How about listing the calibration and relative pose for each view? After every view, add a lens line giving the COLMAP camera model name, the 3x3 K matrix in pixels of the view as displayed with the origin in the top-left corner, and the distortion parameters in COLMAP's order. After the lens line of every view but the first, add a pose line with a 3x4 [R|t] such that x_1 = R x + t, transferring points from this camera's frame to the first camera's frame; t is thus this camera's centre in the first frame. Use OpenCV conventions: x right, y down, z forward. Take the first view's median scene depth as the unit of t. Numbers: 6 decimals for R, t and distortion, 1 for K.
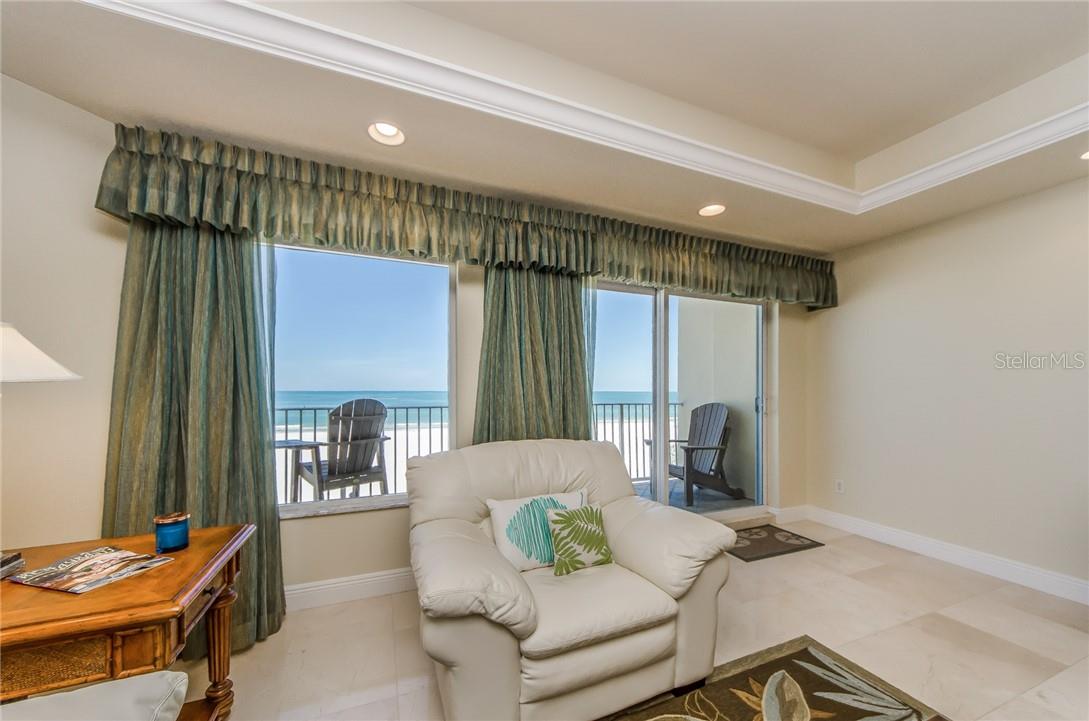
lens RADIAL K [[400.2, 0, 541.9], [0, 400.2, 389.4], [0, 0, 1]] dist [-0.008300, -0.000020]
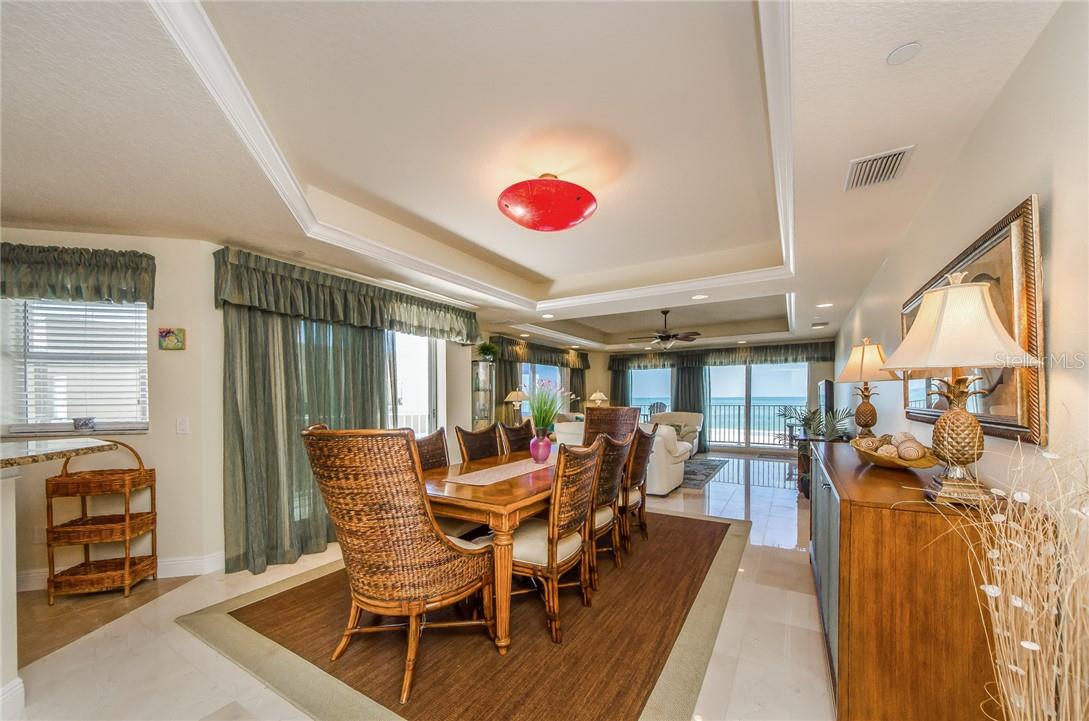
lens RADIAL K [[405.5, 0, 550.7], [0, 405.5, 404.1], [0, 0, 1]] dist [0.001691, 0.000157]
pose [[0.602681, 0.003598, -0.797974, 2.234779], [0.012410, 0.999827, 0.013881, -0.024900], [0.797886, -0.018269, 0.602532, -2.305024]]
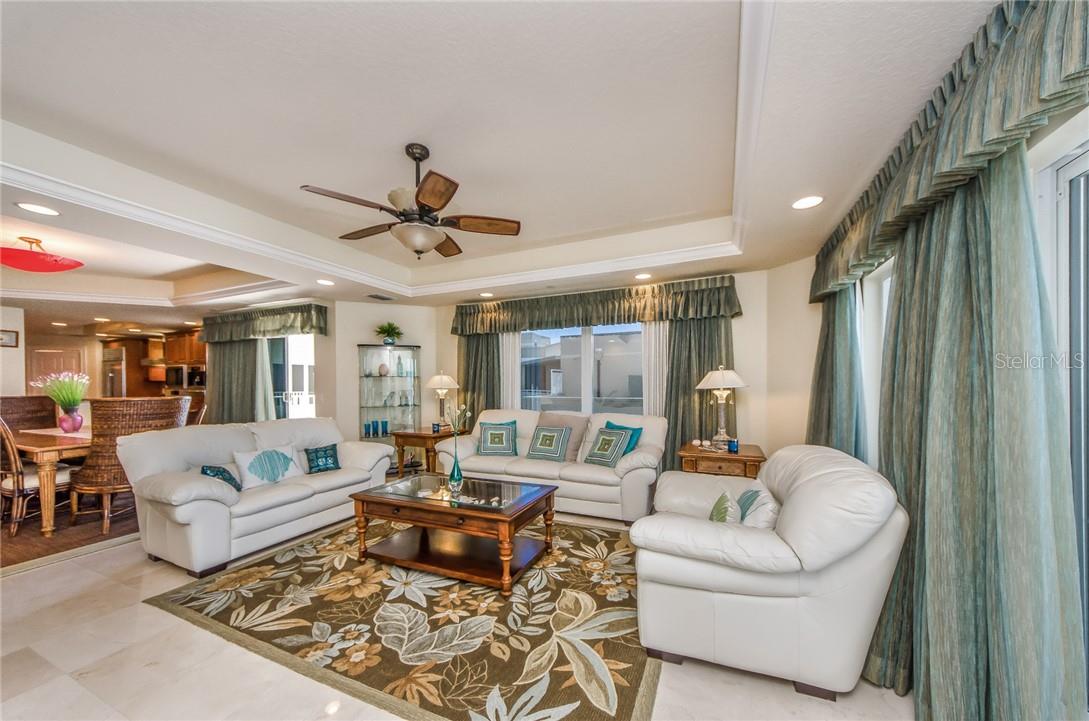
lens RADIAL K [[393.9, 0, 546.9], [0, 393.9, 384.2], [0, 0, 1]] dist [-0.000038, 0.000027]
pose [[-0.725089, 0.004851, -0.688638, 0.899109], [0.008378, 0.999963, -0.001776, -0.026036], [0.688604, -0.007057, -0.725103, 1.051784]]
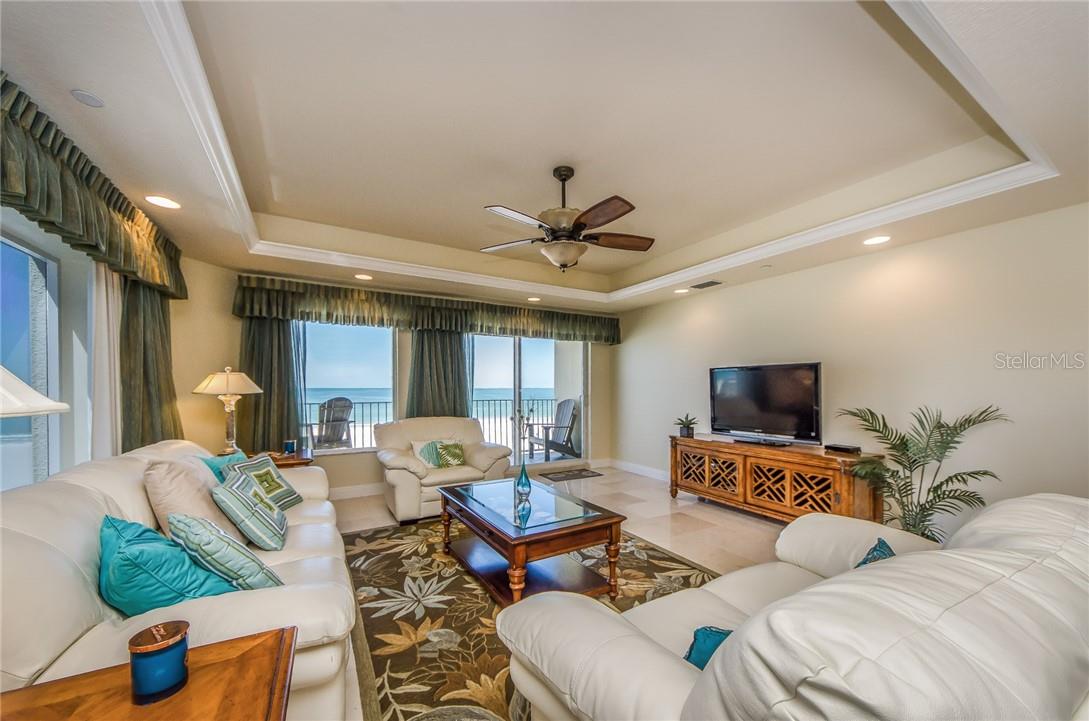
lens RADIAL K [[409.7, 0, 544.7], [0, 409.7, 390.5], [0, 0, 1]] dist [0.000614, 0.000272]
pose [[0.990552, -0.001304, 0.137132, 0.219063], [-0.000600, 0.999904, 0.013844, -0.036320], [-0.137137, -0.013795, 0.990456, -1.053782]]
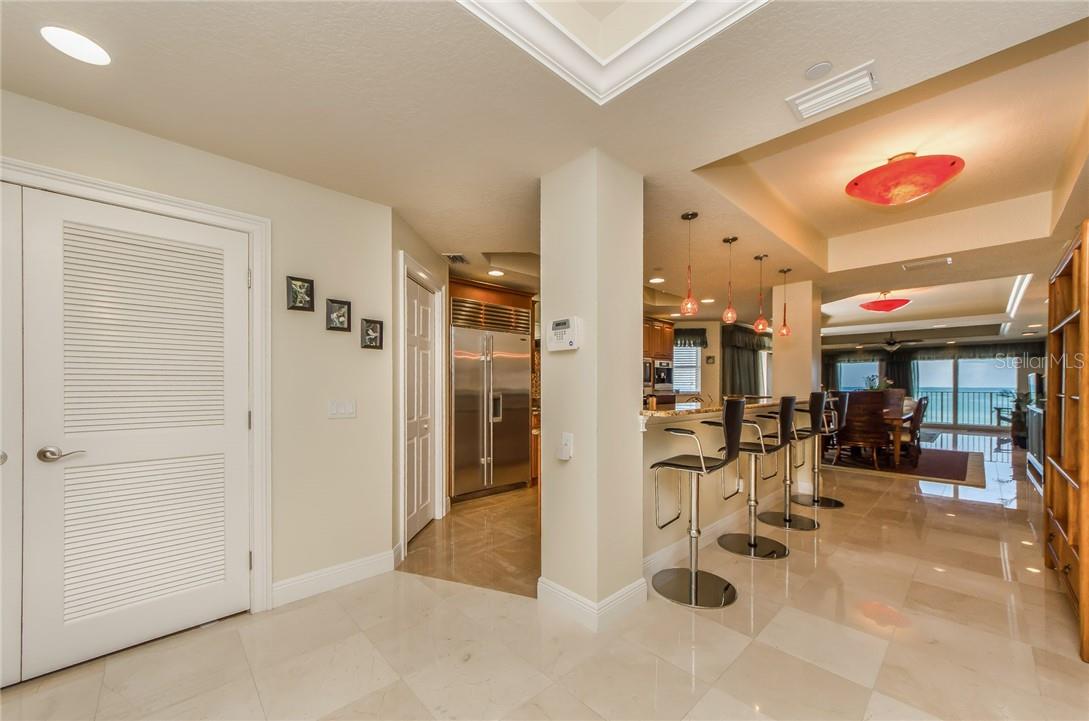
lens RADIAL K [[400.2, 0, 541.9], [0, 400.2, 389.4], [0, 0, 1]] dist [-0.008300, -0.000020]
pose [[0.340487, 0.005867, -0.940231, 3.036134], [0.003293, 0.999967, 0.007432, -0.013961], [0.940243, -0.005626, 0.340456, -4.652837]]
